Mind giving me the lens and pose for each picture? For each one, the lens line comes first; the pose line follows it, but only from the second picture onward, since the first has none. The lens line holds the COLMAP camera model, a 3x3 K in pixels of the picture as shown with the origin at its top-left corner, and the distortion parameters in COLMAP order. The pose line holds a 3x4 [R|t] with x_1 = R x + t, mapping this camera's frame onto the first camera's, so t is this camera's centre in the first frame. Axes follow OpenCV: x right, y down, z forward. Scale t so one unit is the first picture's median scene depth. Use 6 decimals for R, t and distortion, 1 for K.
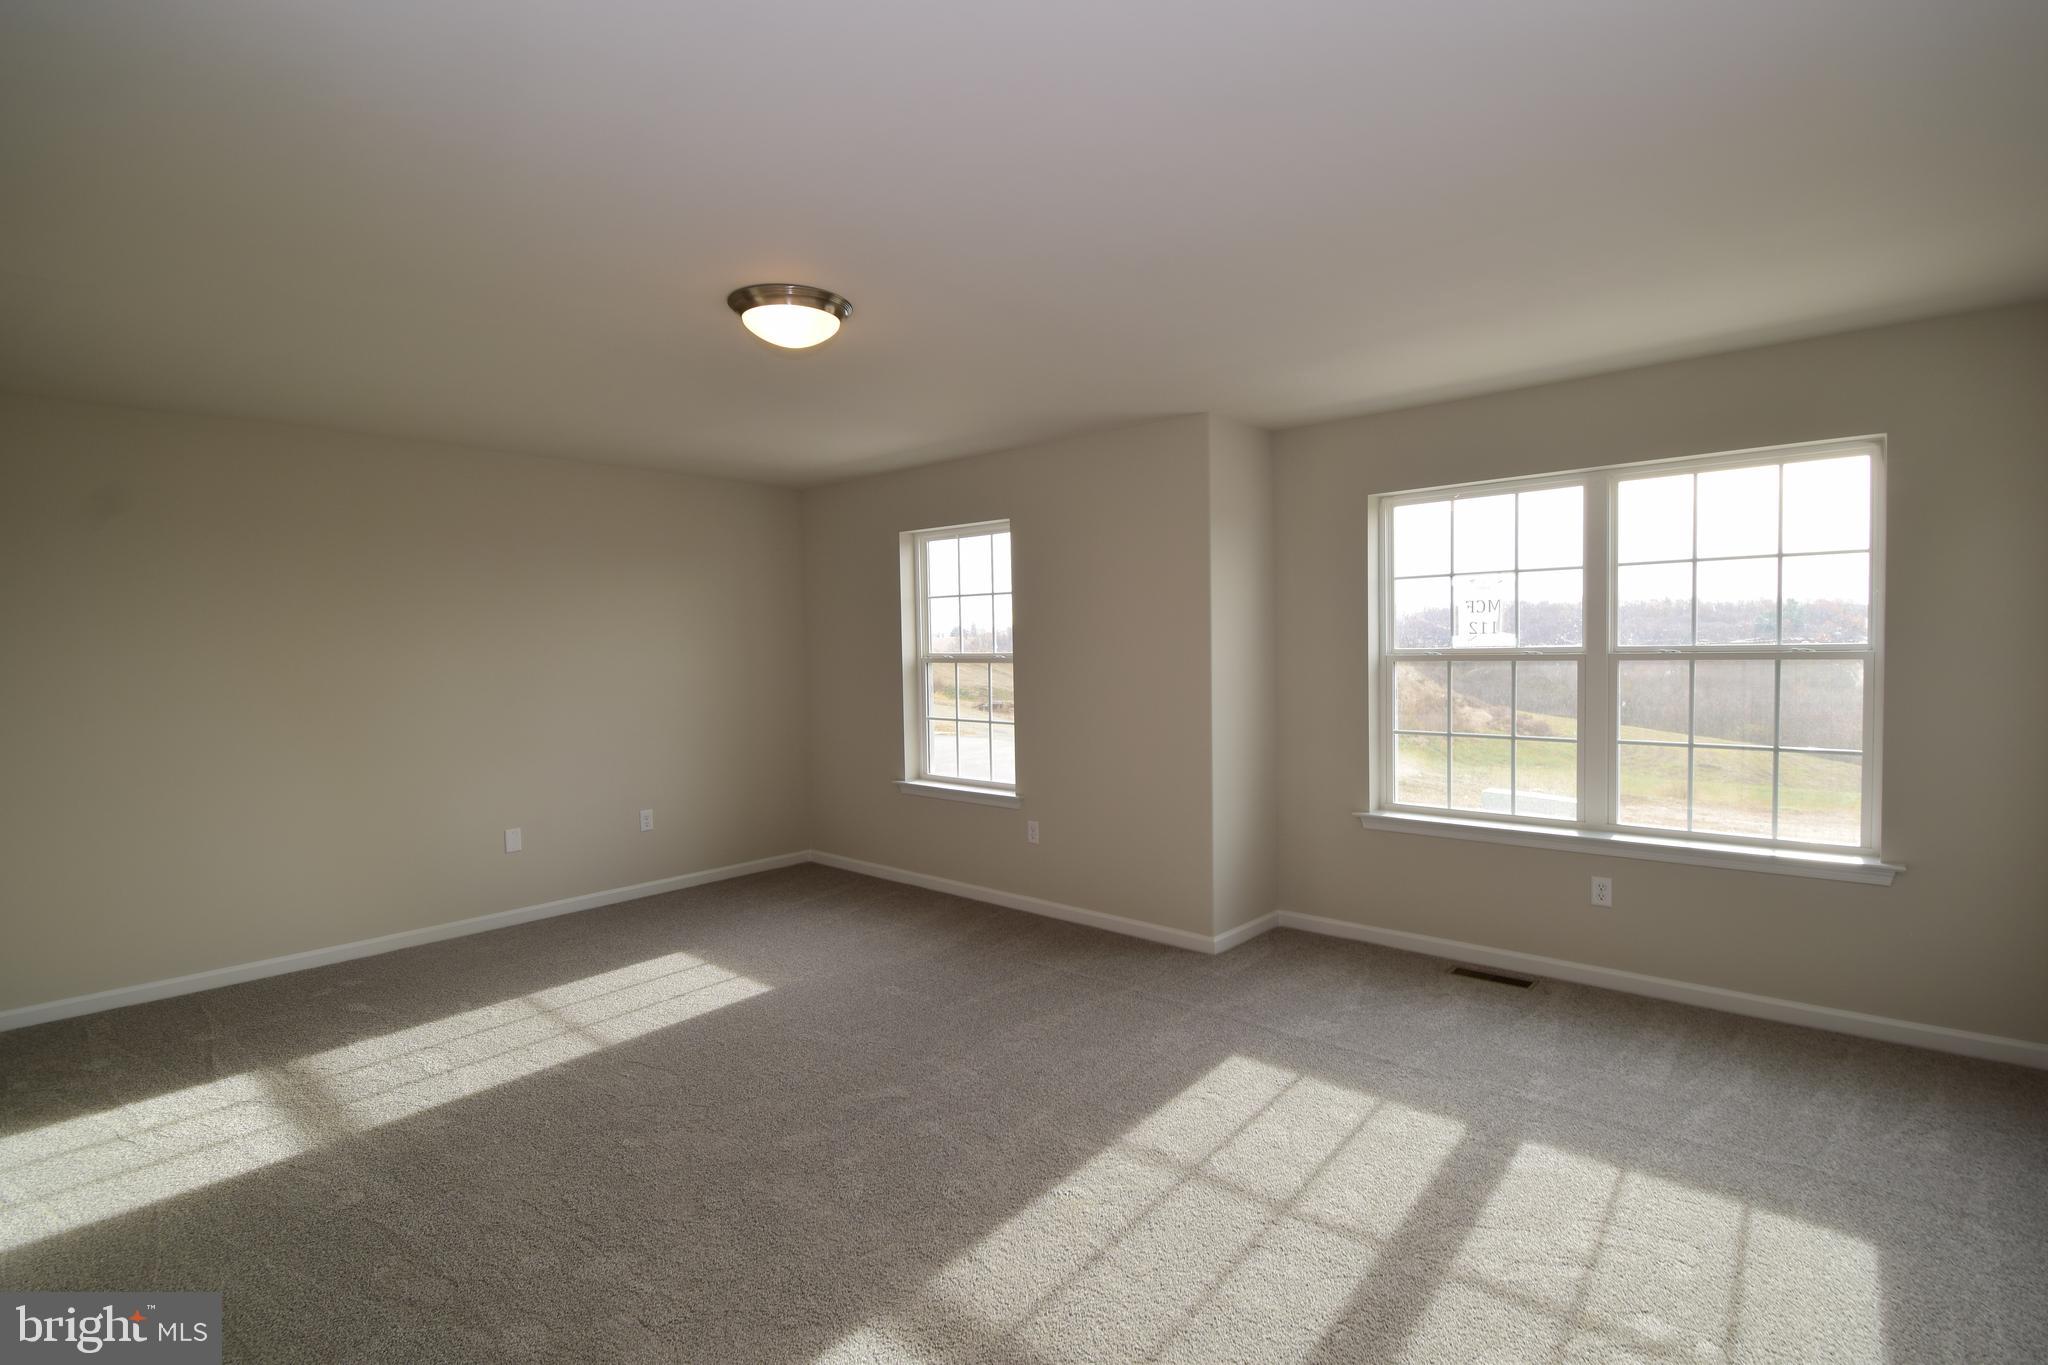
lens RADIAL K [[964.7, 0, 1032.3], [0, 964.7, 700.0], [0, 0, 1]] dist [-0.003173, -0.011733]
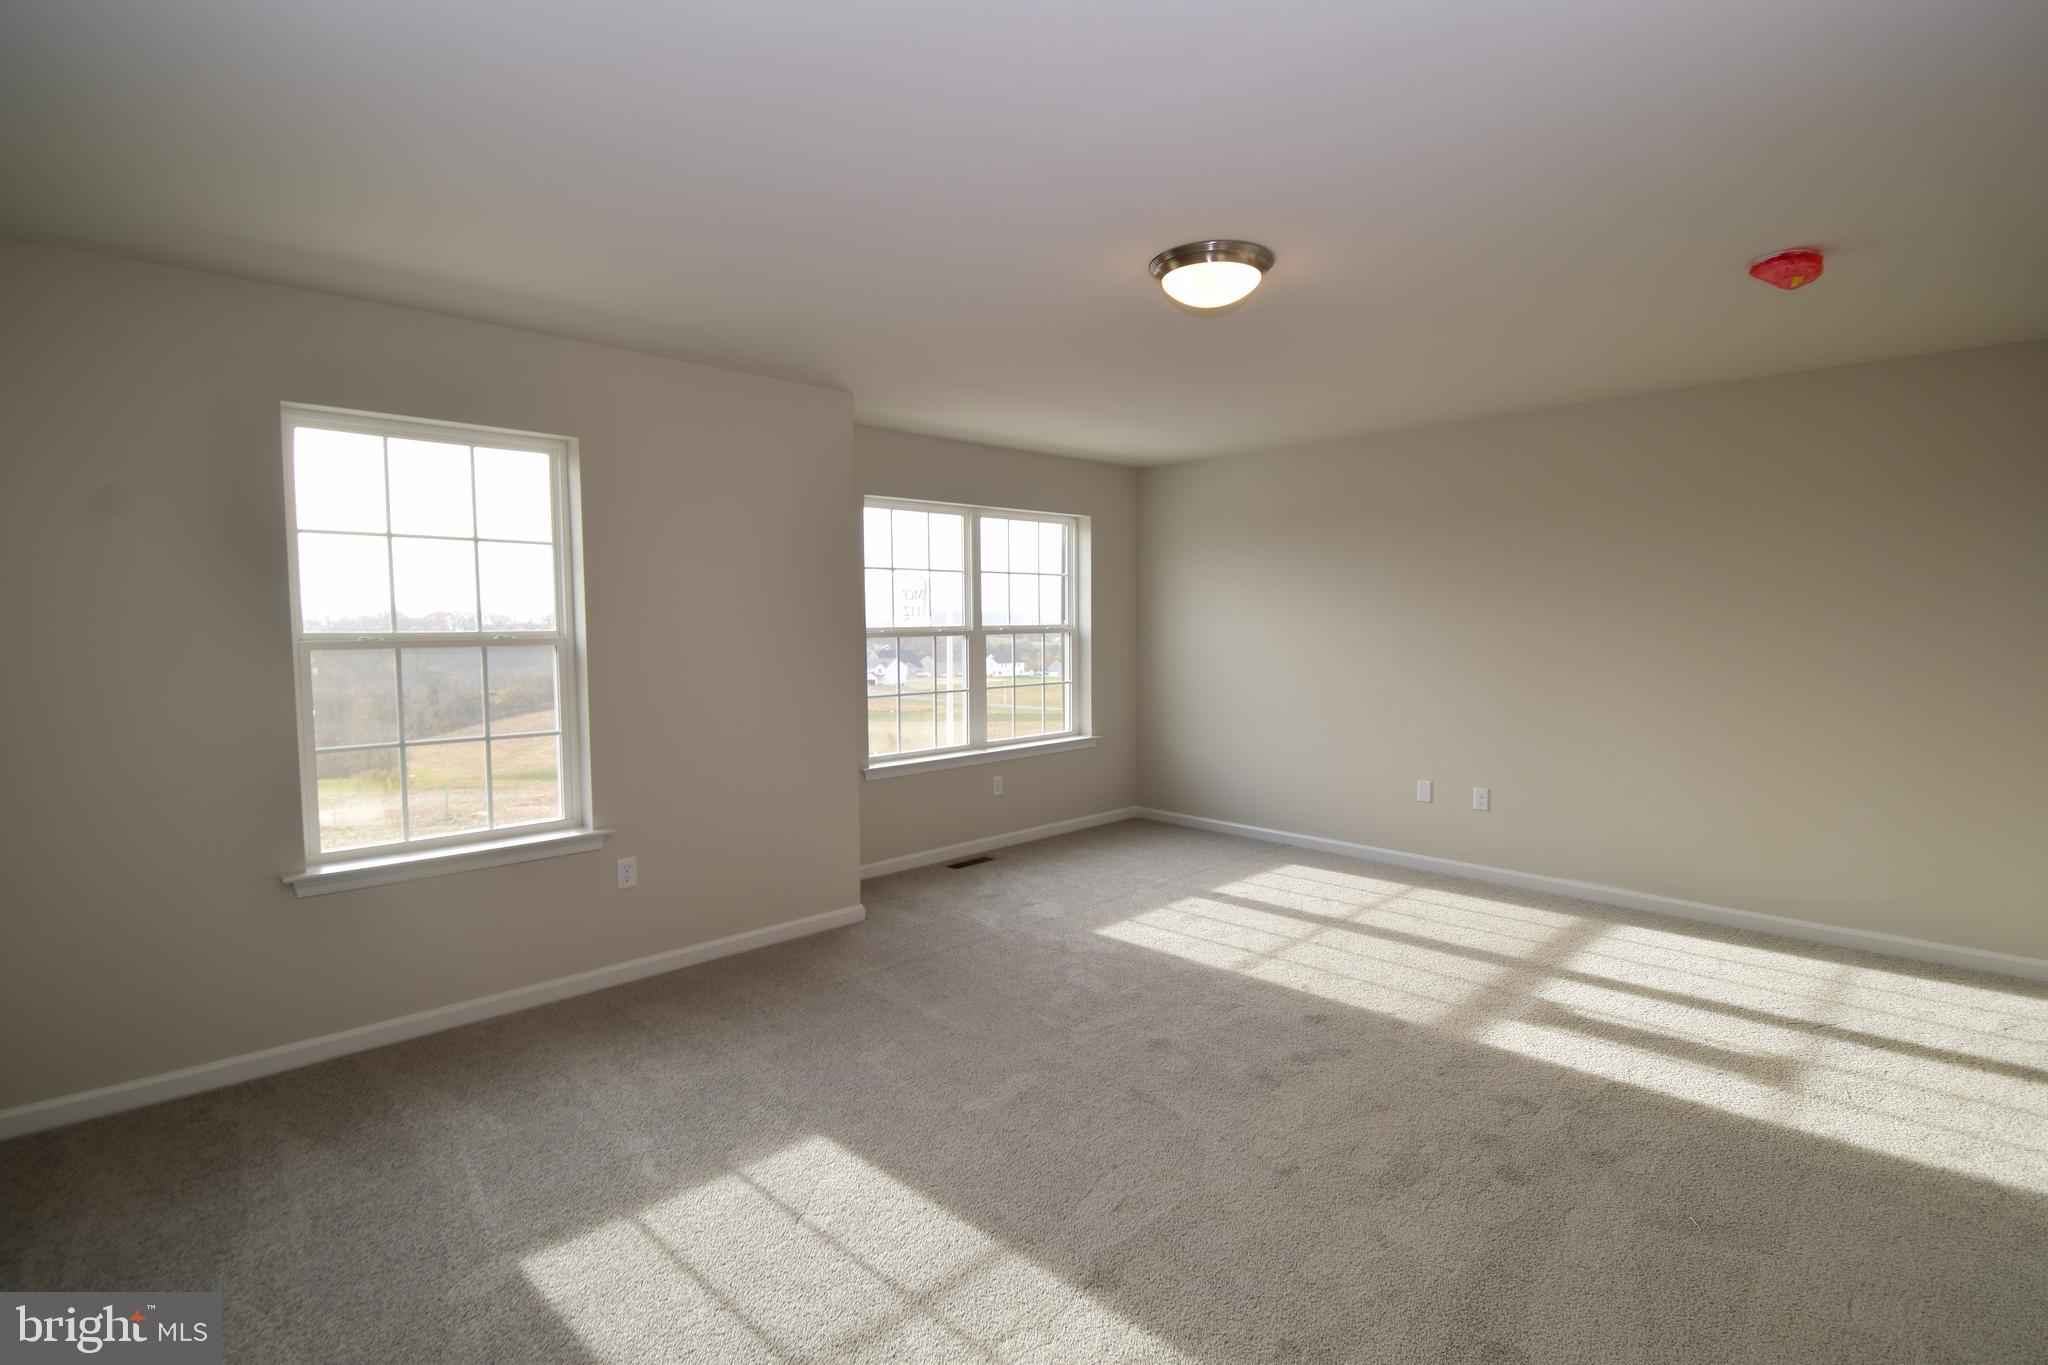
lens RADIAL K [[964.7, 0, 1030.3], [0, 964.7, 693.2], [0, 0, 1]] dist [-0.003173, -0.011733]
pose [[0.076229, -0.059523, 0.995312, -1.047472], [0.061633, 0.996589, 0.054879, -0.032292], [-0.995184, 0.057161, 0.079637, 0.927473]]
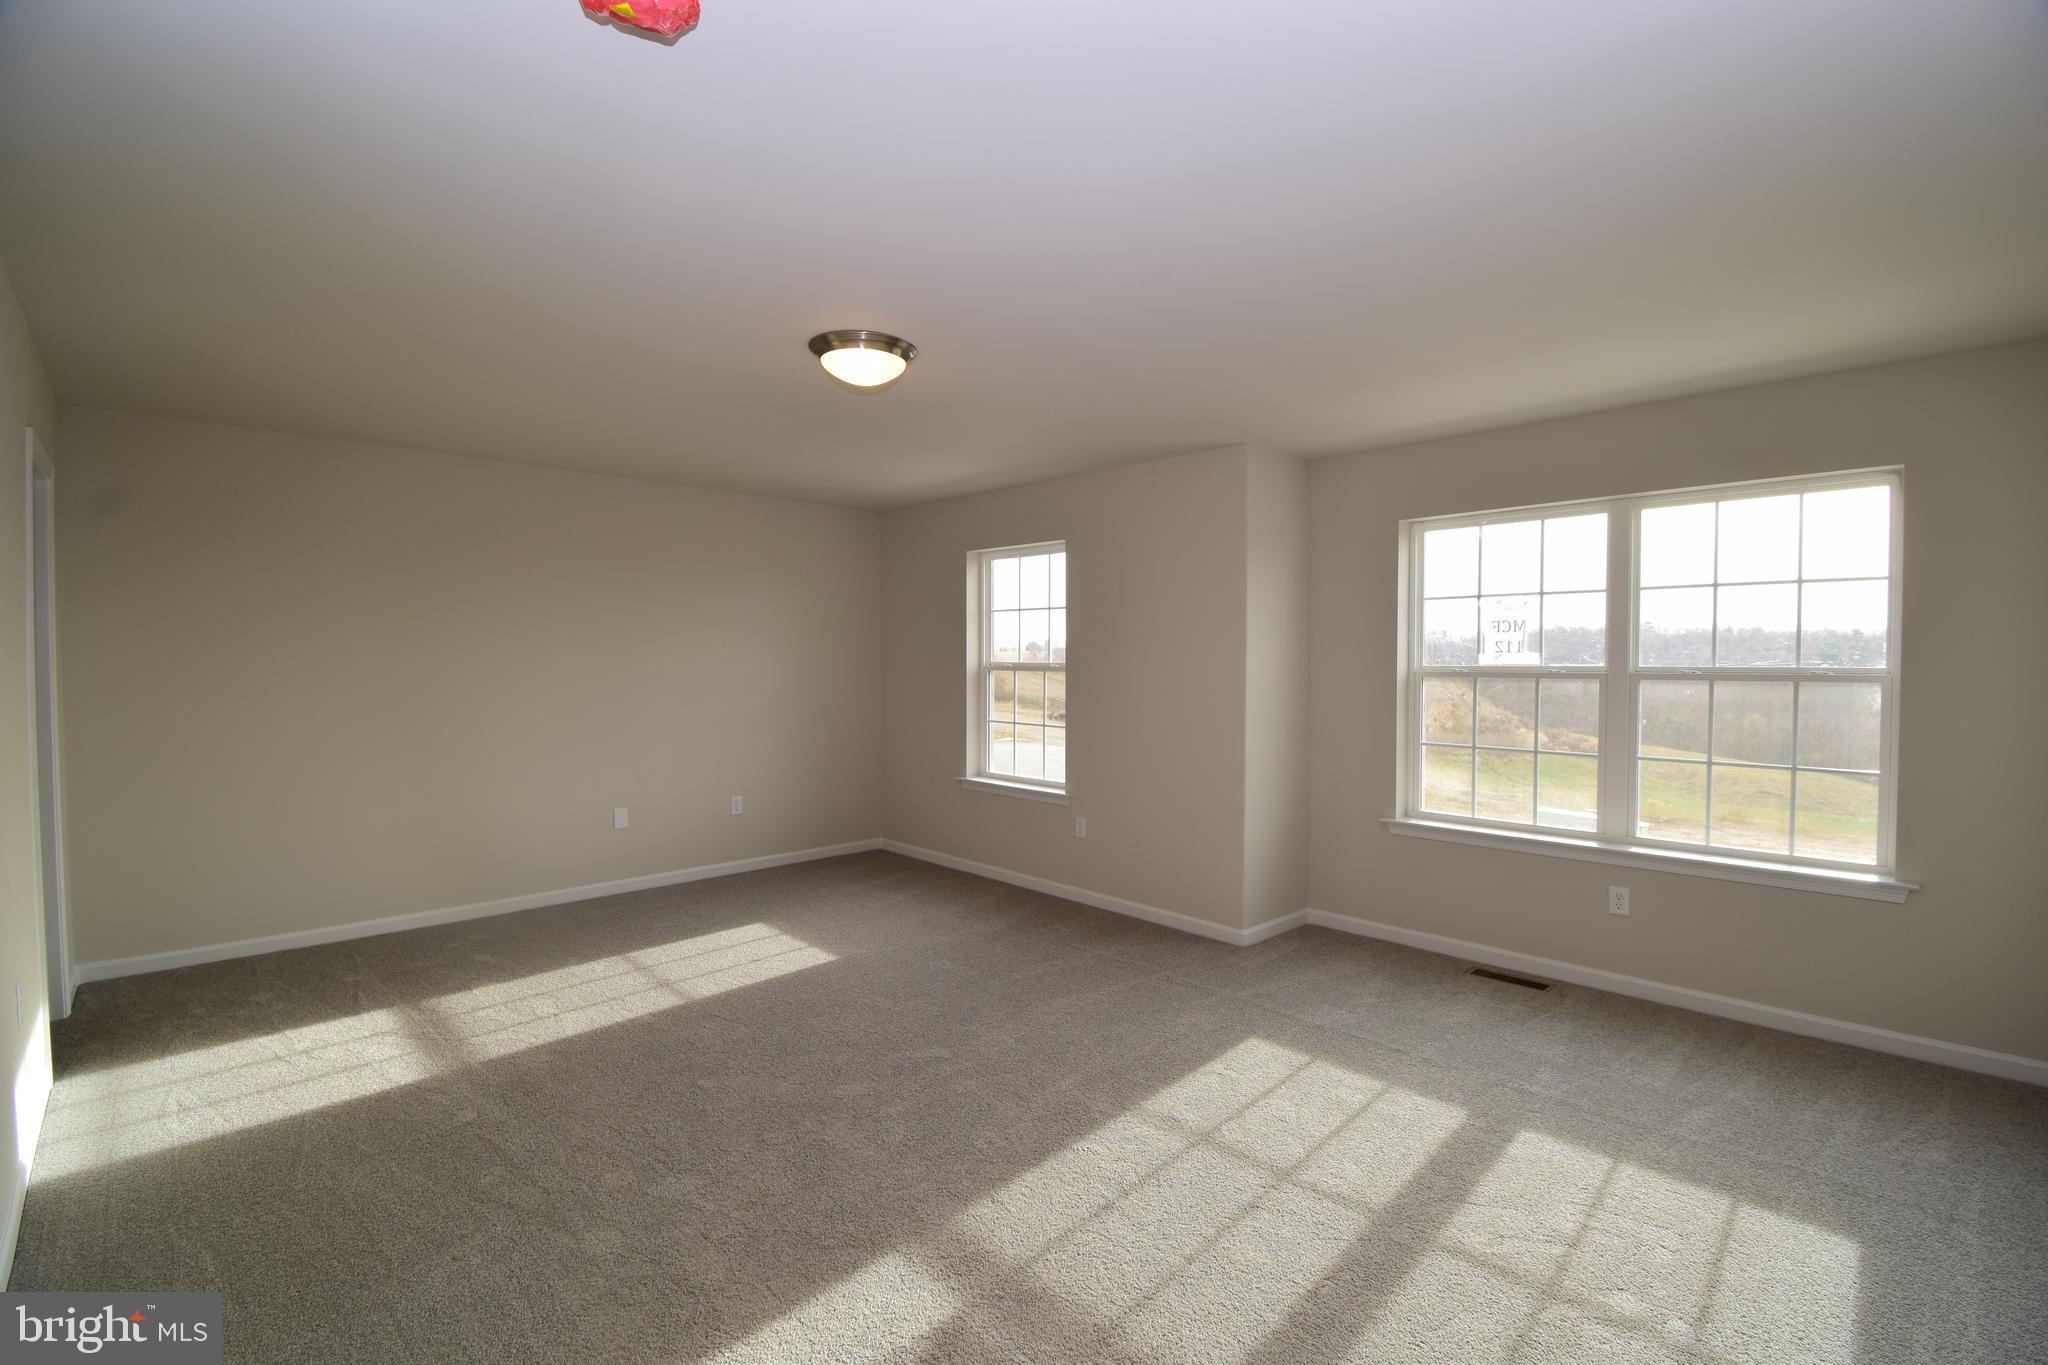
lens RADIAL K [[898.3, 0, 1028.5], [0, 898.3, 694.2], [0, 0, 1]] dist [0.002509, -0.013402]
pose [[0.996559, 0.023575, -0.079467, 0.029310], [-0.025055, 0.999530, -0.017673, 0.009360], [0.079013, 0.019603, 0.996681, -0.026851]]
